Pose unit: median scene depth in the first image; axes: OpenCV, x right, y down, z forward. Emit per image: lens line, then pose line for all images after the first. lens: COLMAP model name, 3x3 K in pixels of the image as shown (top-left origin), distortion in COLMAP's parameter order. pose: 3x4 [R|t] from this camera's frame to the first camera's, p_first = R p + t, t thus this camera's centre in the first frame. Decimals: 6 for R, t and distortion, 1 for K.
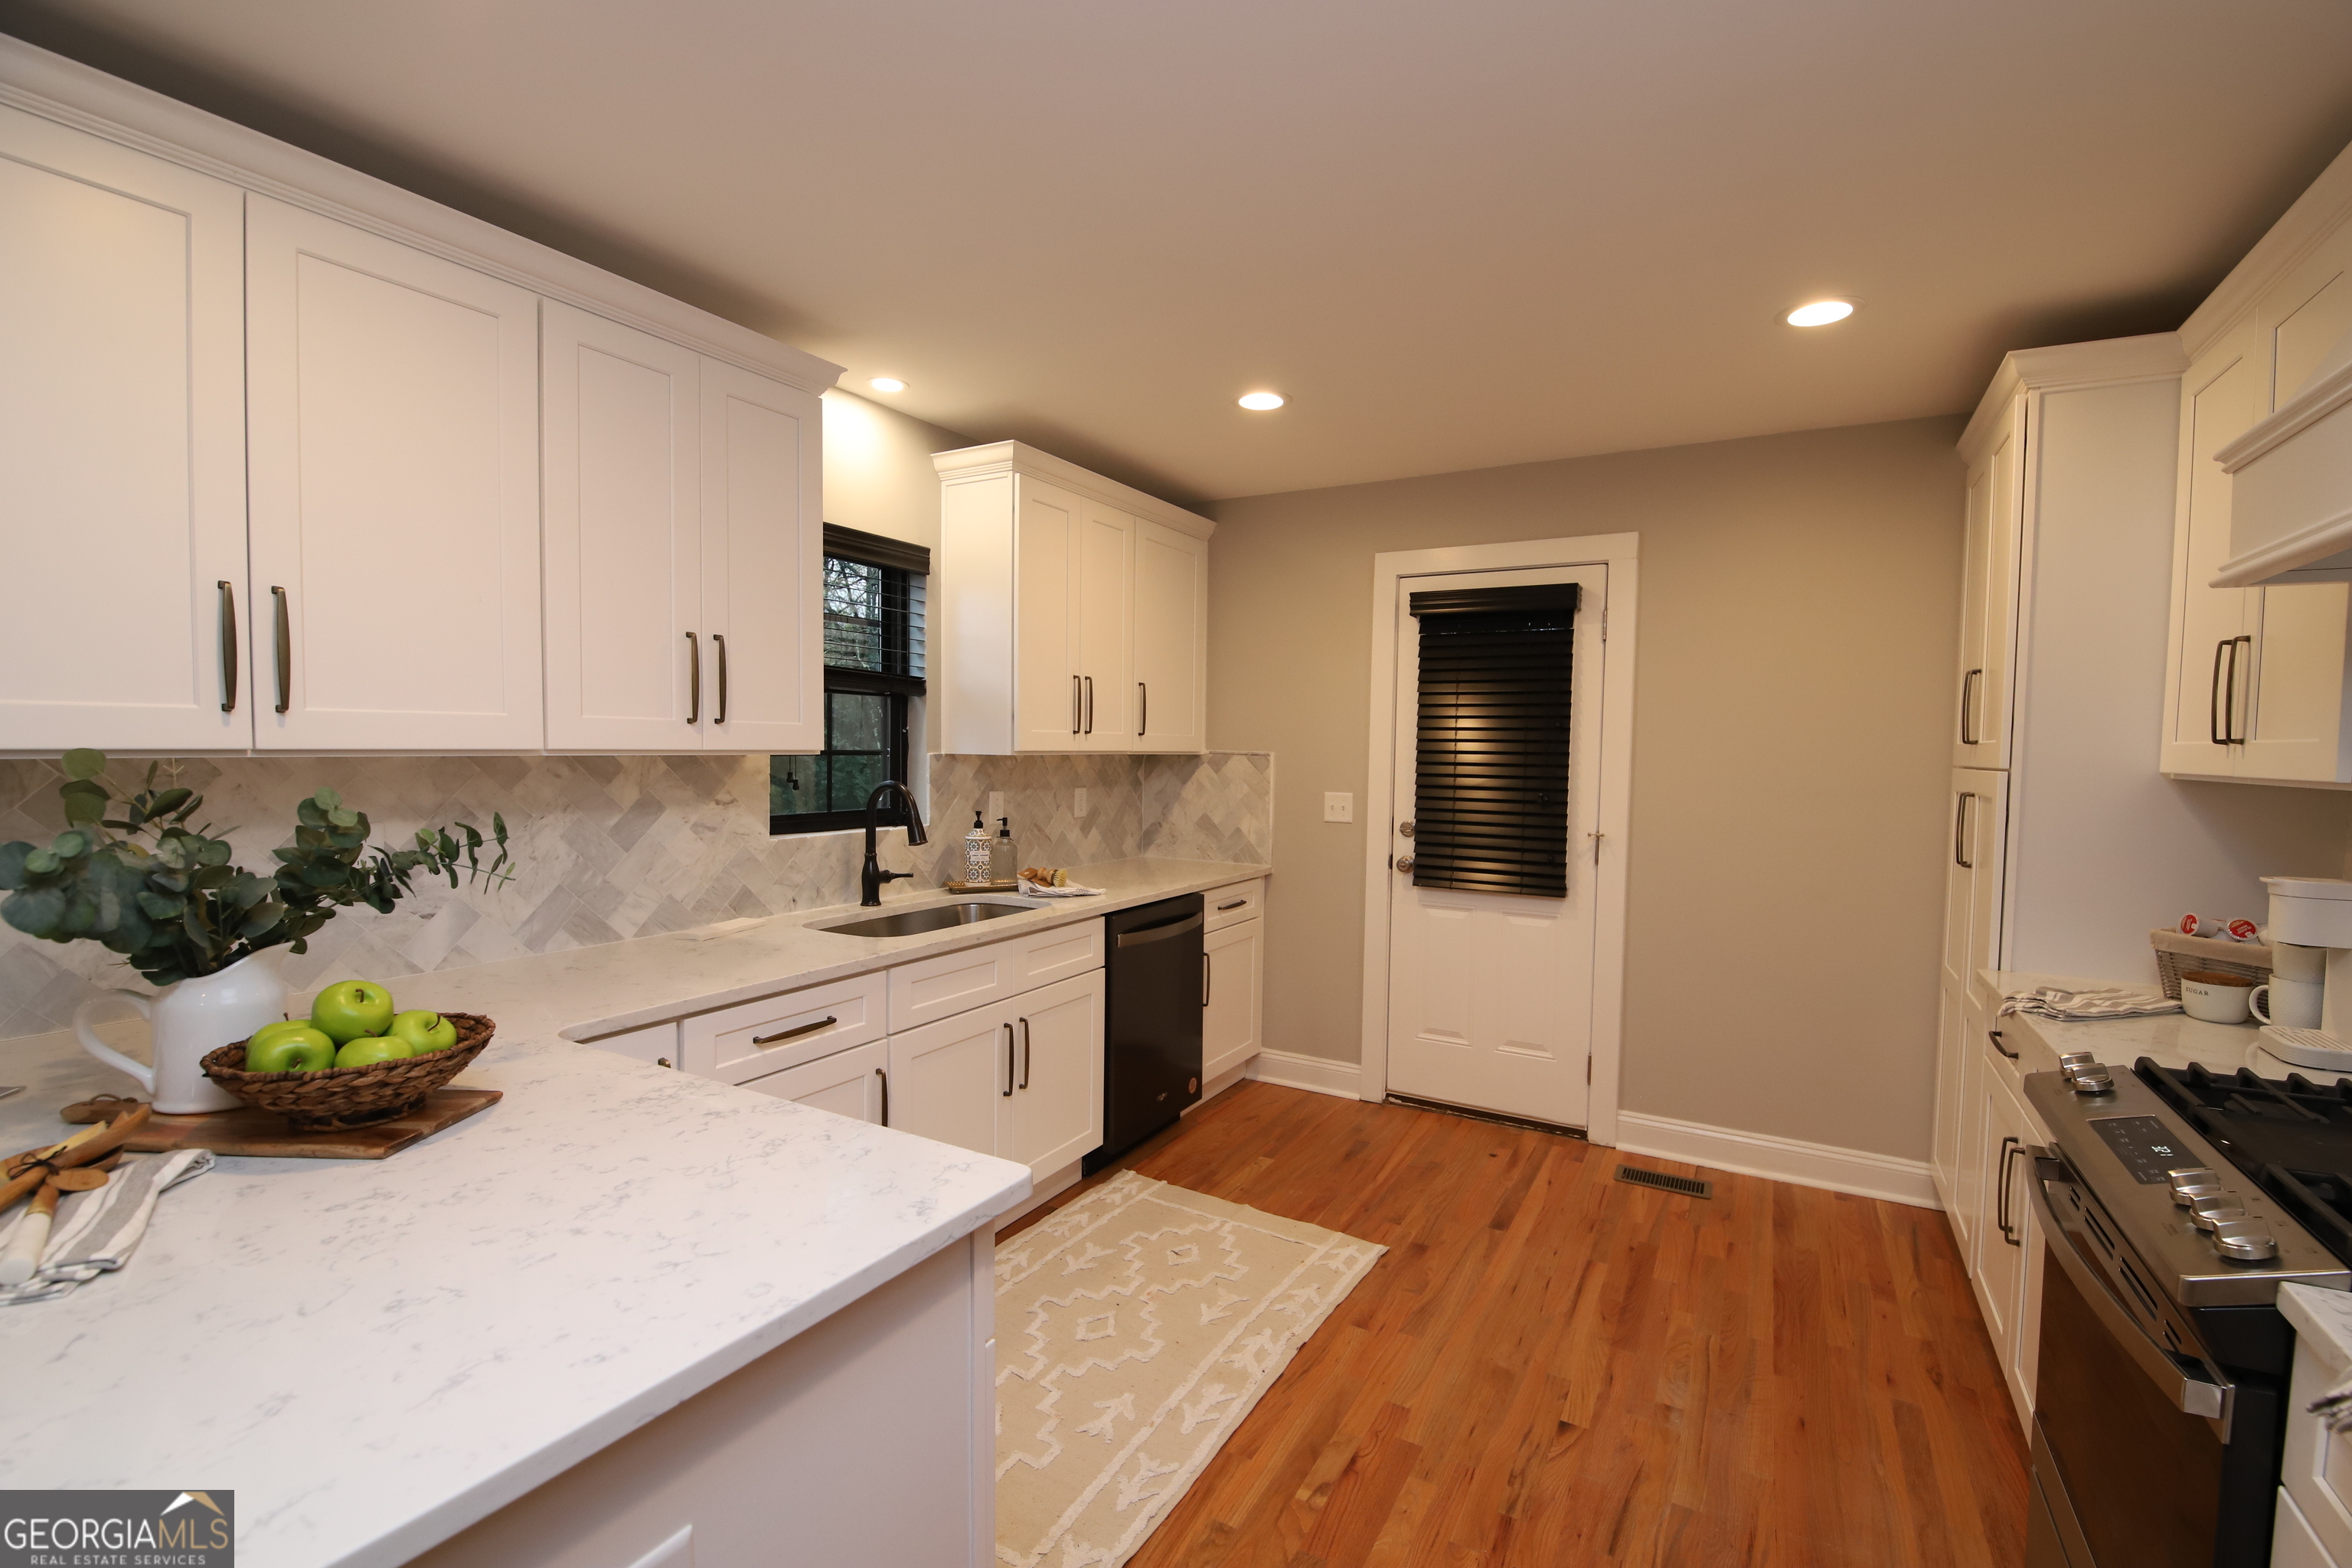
lens RADIAL K [[1017.6, 0, 1192.1], [0, 1017.6, 787.0], [0, 0, 1]] dist [0.001490, -0.011279]
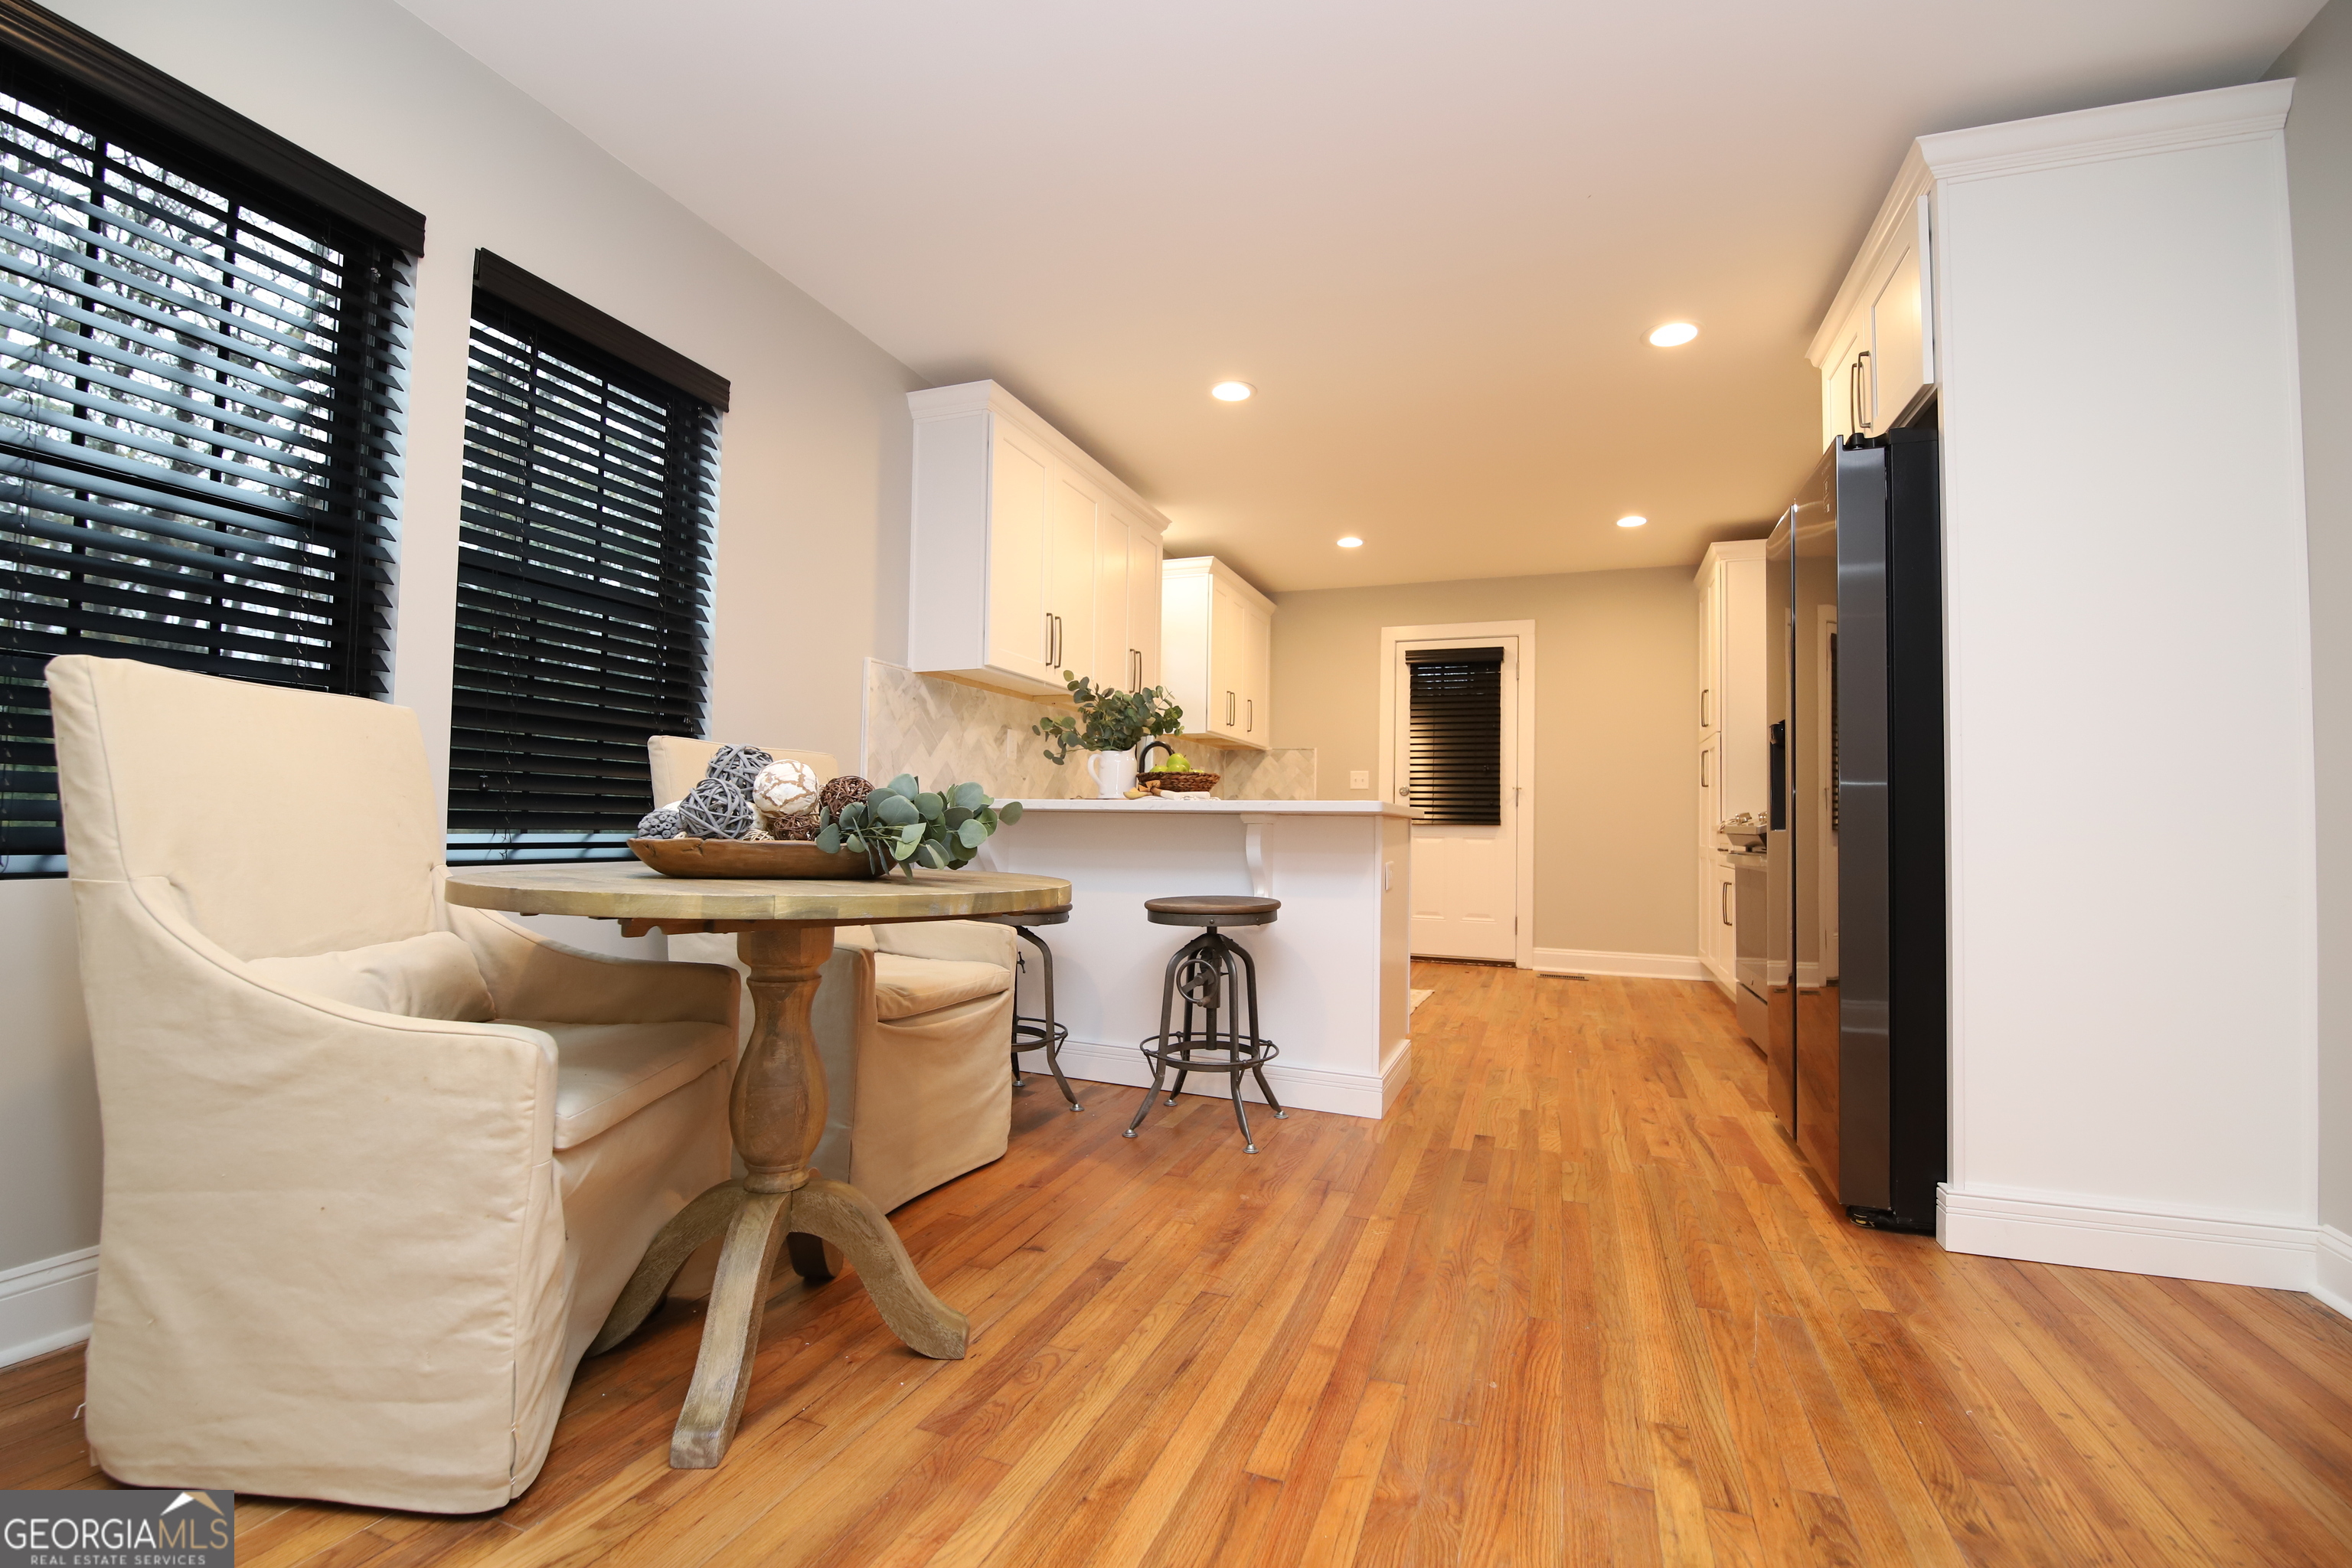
lens RADIAL K [[1015.6, 0, 1176.0], [0, 1015.6, 784.0], [0, 0, 1]] dist [0.001005, -0.011018]
pose [[0.987938, 0.010881, 0.154470, -0.517168], [0.001802, 0.996653, -0.081730, 0.206335], [-0.154842, 0.081023, 0.984611, -0.721978]]
